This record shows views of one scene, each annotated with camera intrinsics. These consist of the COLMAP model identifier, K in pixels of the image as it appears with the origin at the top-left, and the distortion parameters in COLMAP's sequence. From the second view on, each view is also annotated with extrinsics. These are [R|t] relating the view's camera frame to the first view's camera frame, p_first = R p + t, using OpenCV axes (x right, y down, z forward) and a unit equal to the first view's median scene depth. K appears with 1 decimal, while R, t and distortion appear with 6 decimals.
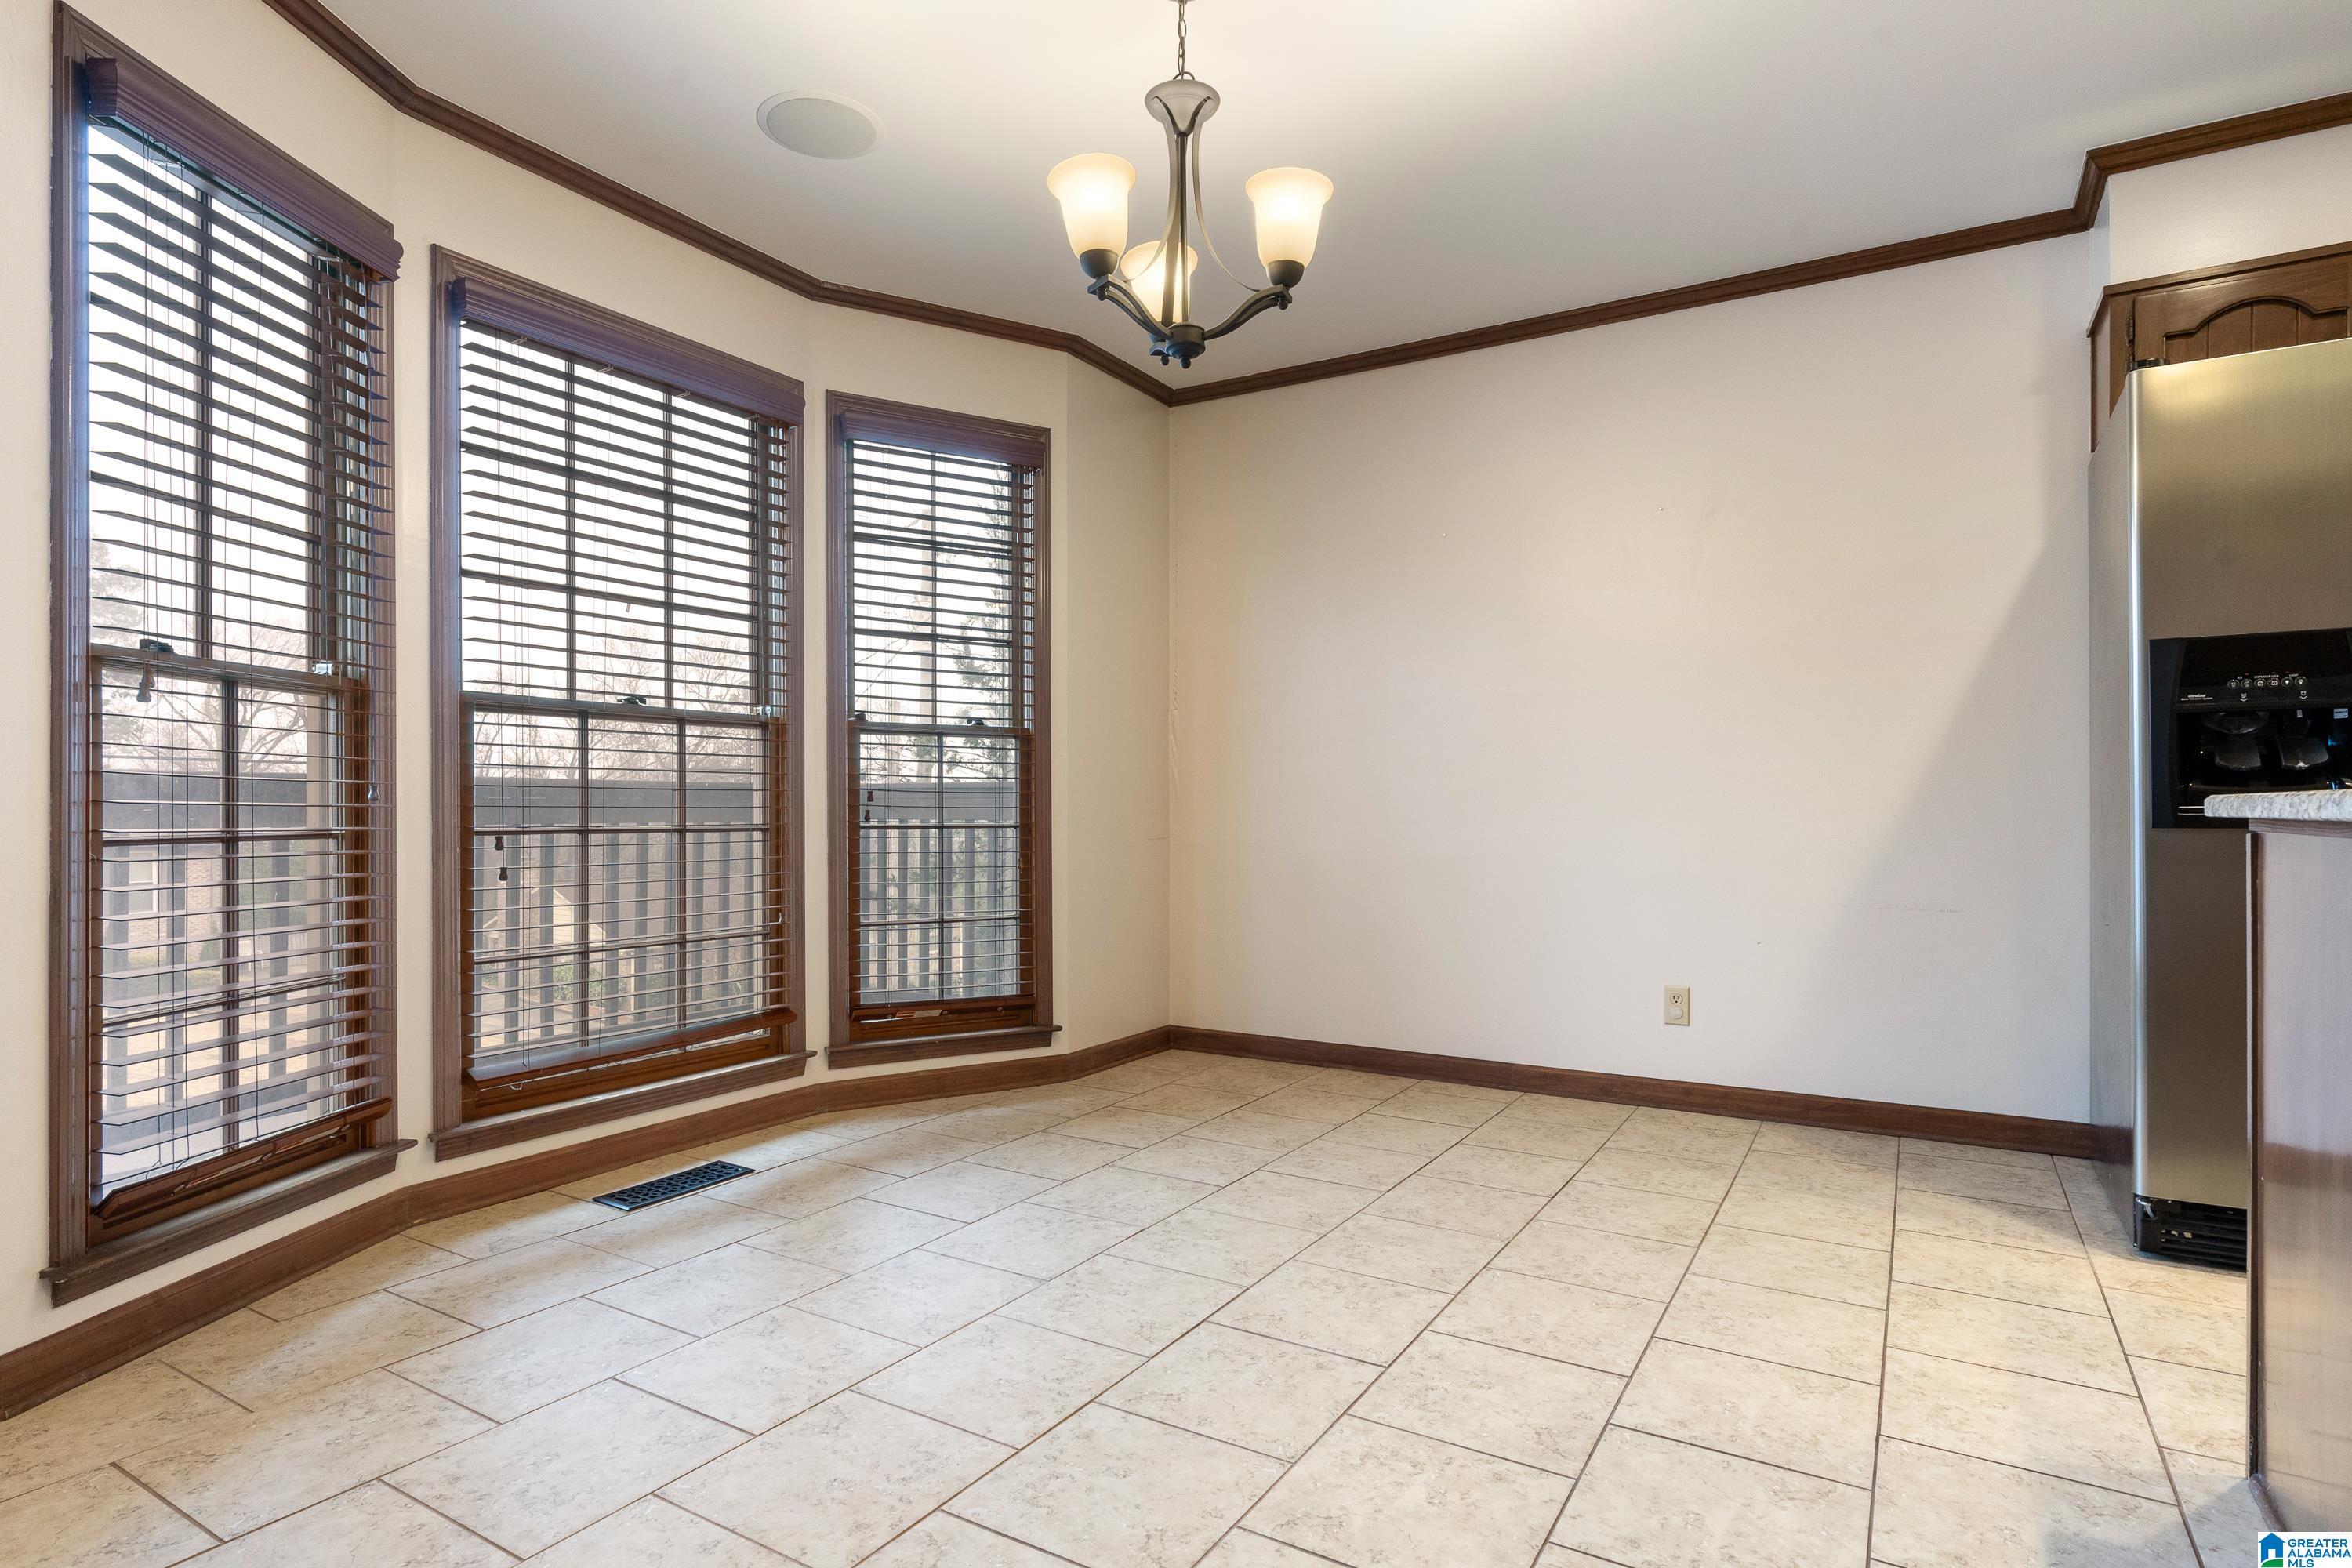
lens RADIAL K [[1211.9, 0, 1204.3], [0, 1211.9, 803.9], [0, 0, 1]] dist [-0.001708, -0.000229]
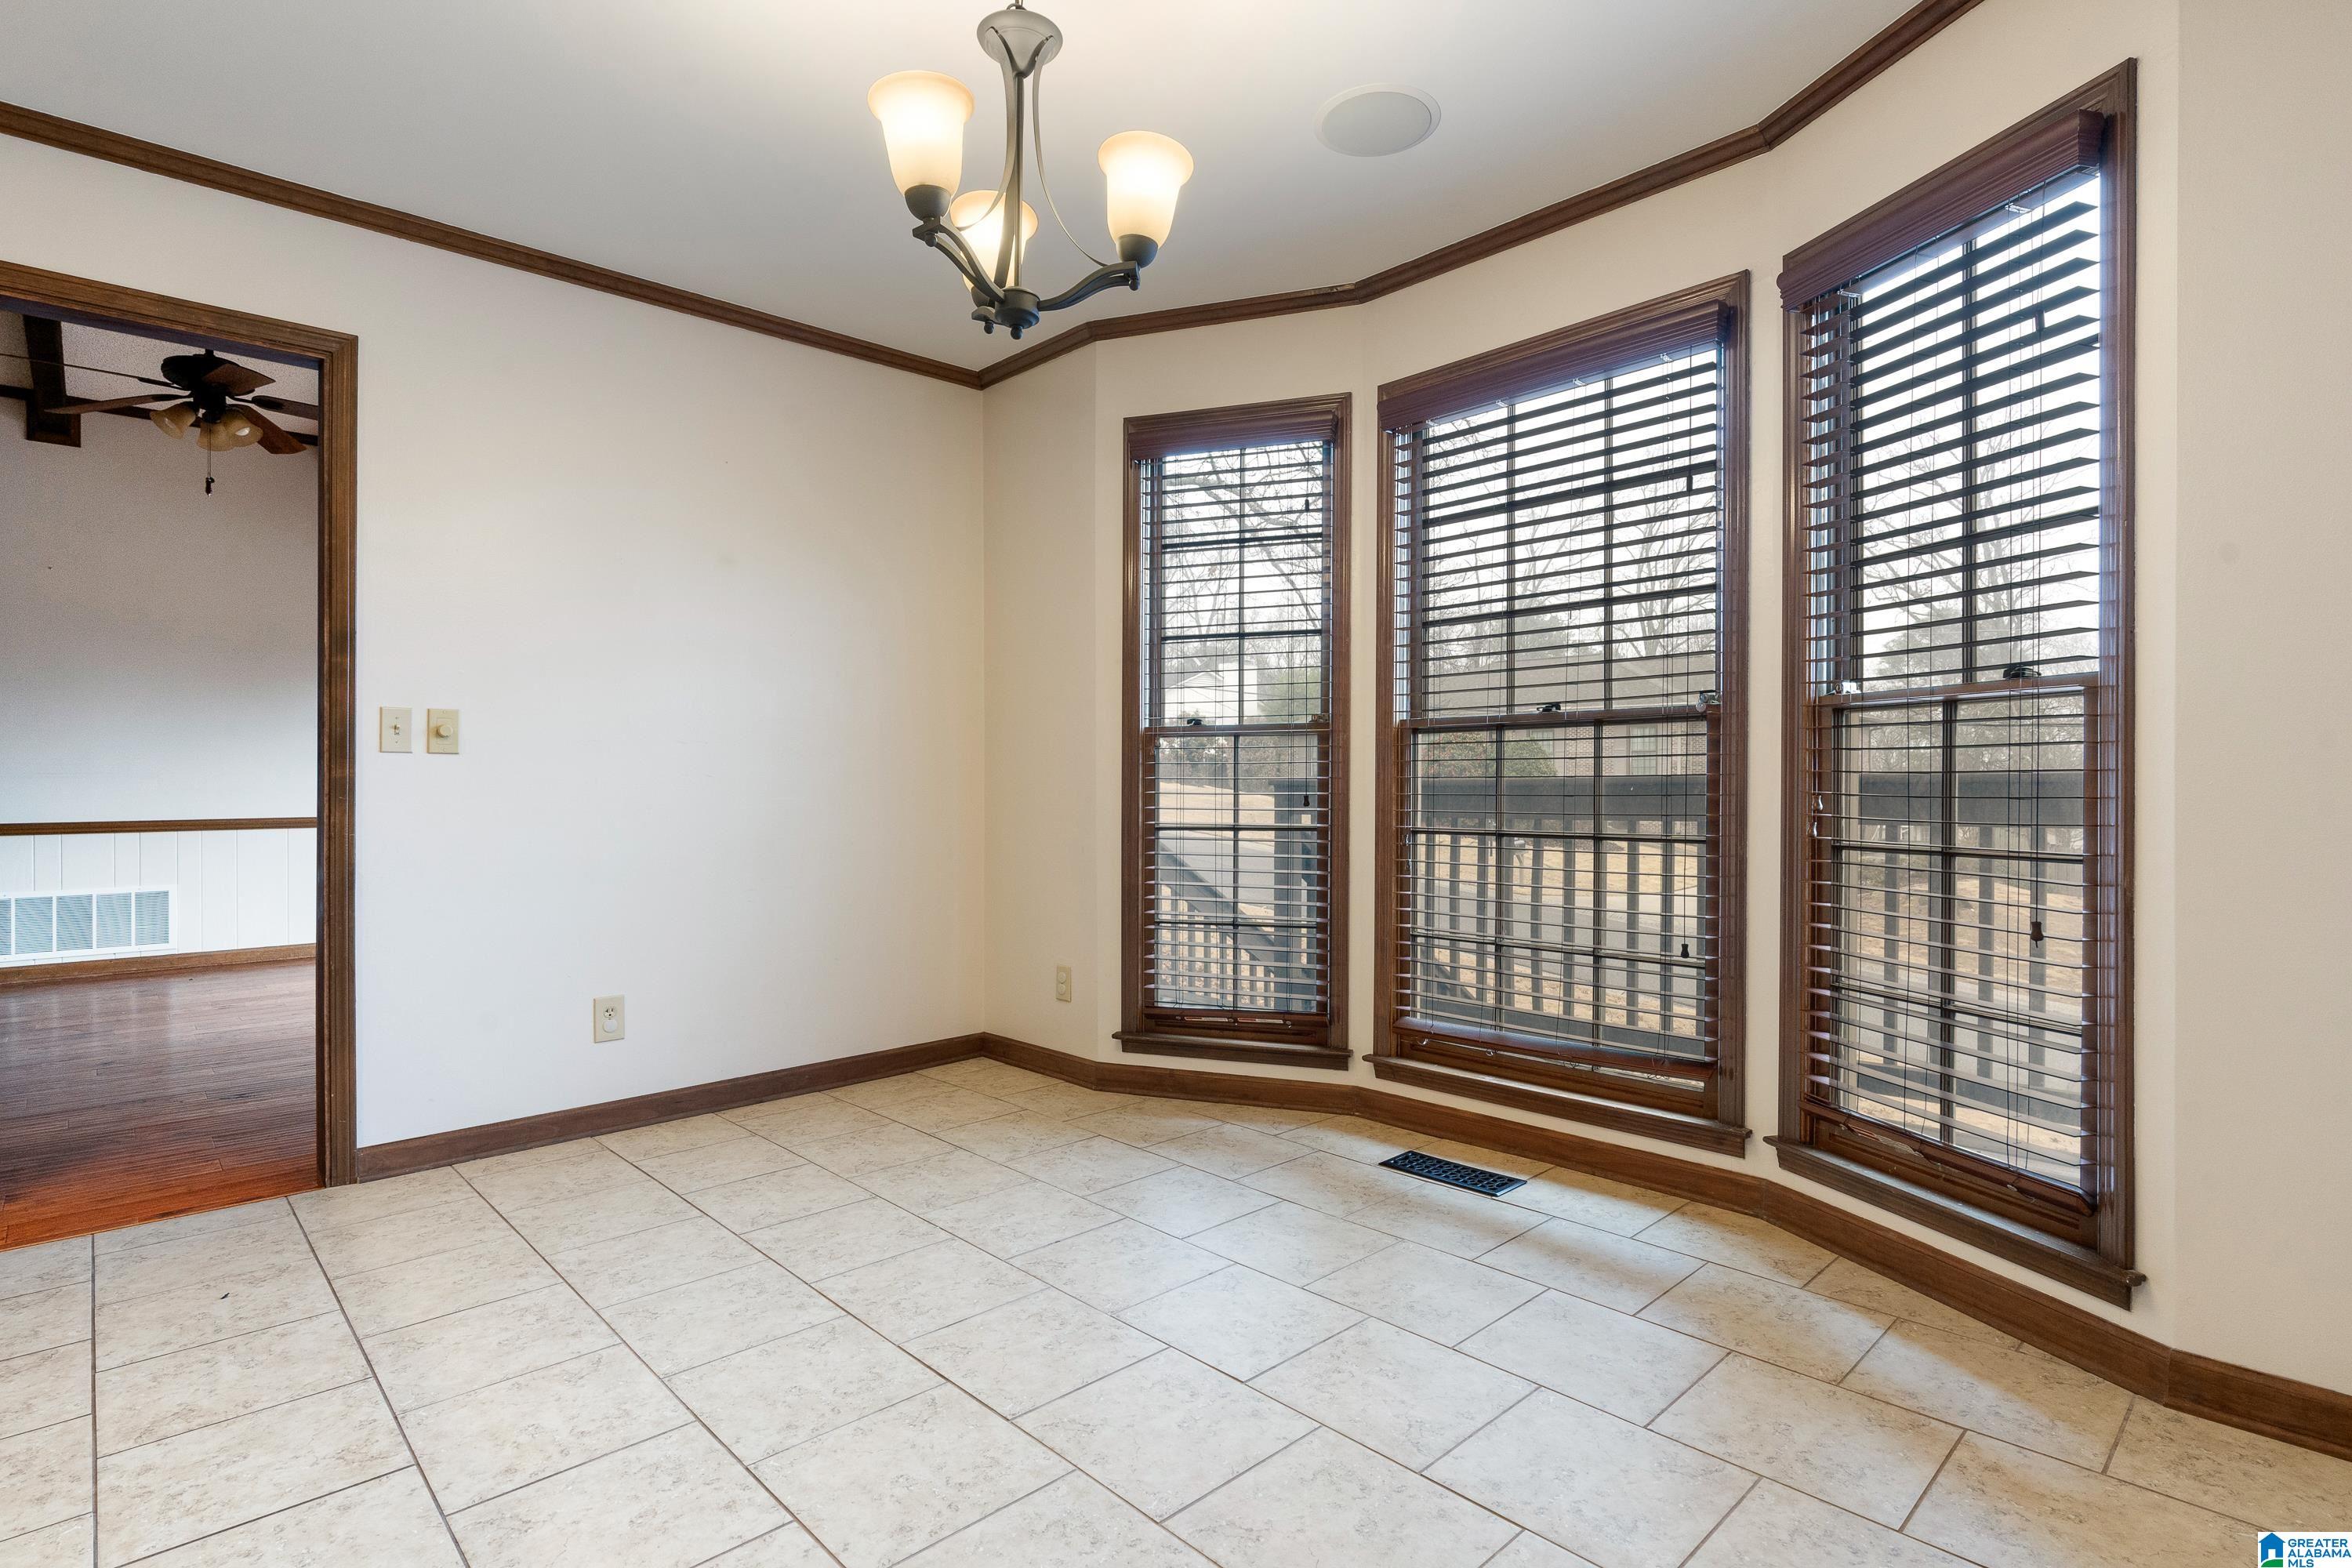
lens RADIAL K [[1165.0, 0, 1176.0], [0, 1165.0, 784.0], [0, 0, 1]] dist [-0.004997, -0.000360]
pose [[-0.277123, -0.001078, -0.960834, 0.620110], [0.007684, 0.999965, -0.003338, -0.023256], [0.960804, -0.008308, -0.277105, 1.080834]]
